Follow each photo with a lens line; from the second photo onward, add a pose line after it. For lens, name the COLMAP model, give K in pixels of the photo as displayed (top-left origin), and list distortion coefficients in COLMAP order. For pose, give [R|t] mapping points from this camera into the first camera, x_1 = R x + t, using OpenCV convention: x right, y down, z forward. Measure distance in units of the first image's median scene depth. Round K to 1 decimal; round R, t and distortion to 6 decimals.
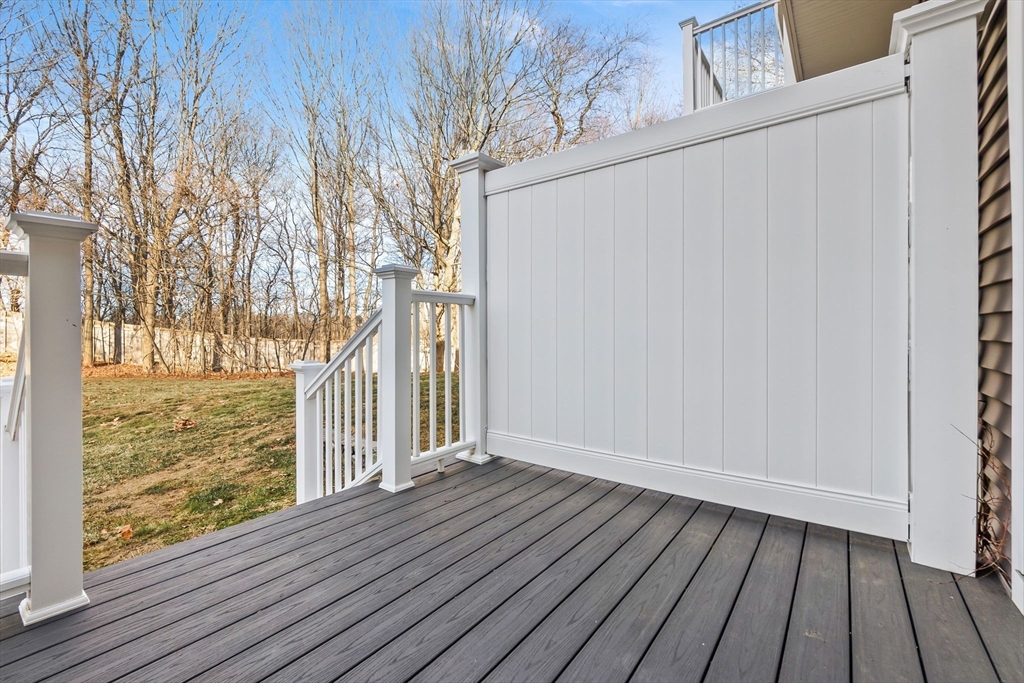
lens RADIAL K [[449.8, 0, 512.0], [0, 449.8, 341.5], [0, 0, 1]] dist [-0.002885, 0.000375]
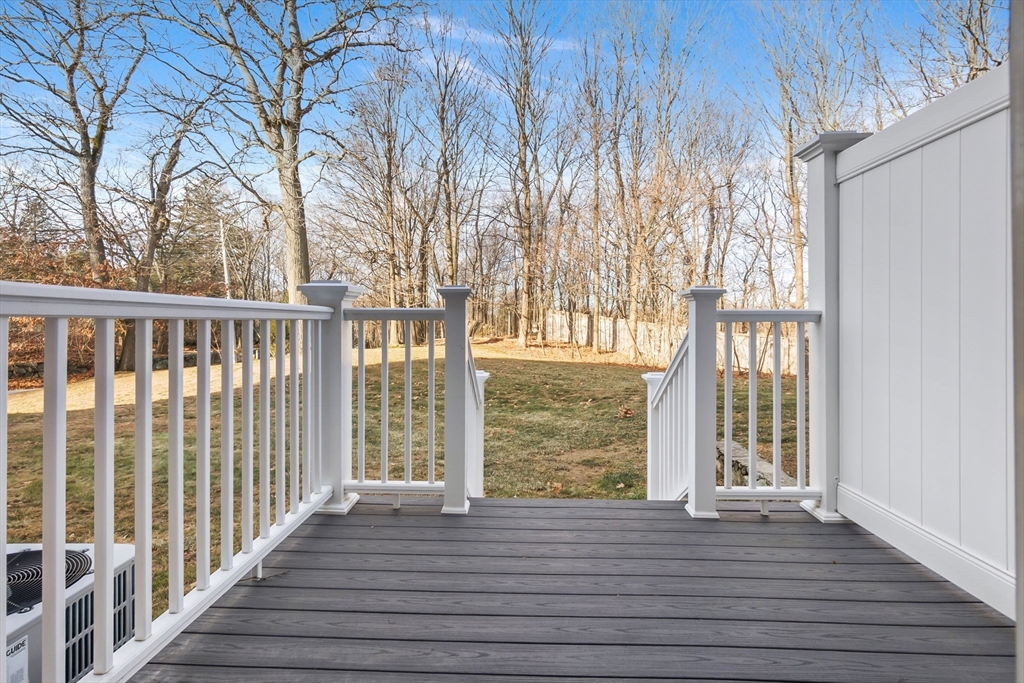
lens RADIAL K [[526.3, 0, 508.5], [0, 526.3, 321.8], [0, 0, 1]] dist [-0.002395, -0.000291]
pose [[0.545629, 0.008797, -0.837981, 0.373717], [-0.018933, 0.999819, -0.001831, -0.064852], [0.837813, 0.016865, 0.545697, 0.018564]]
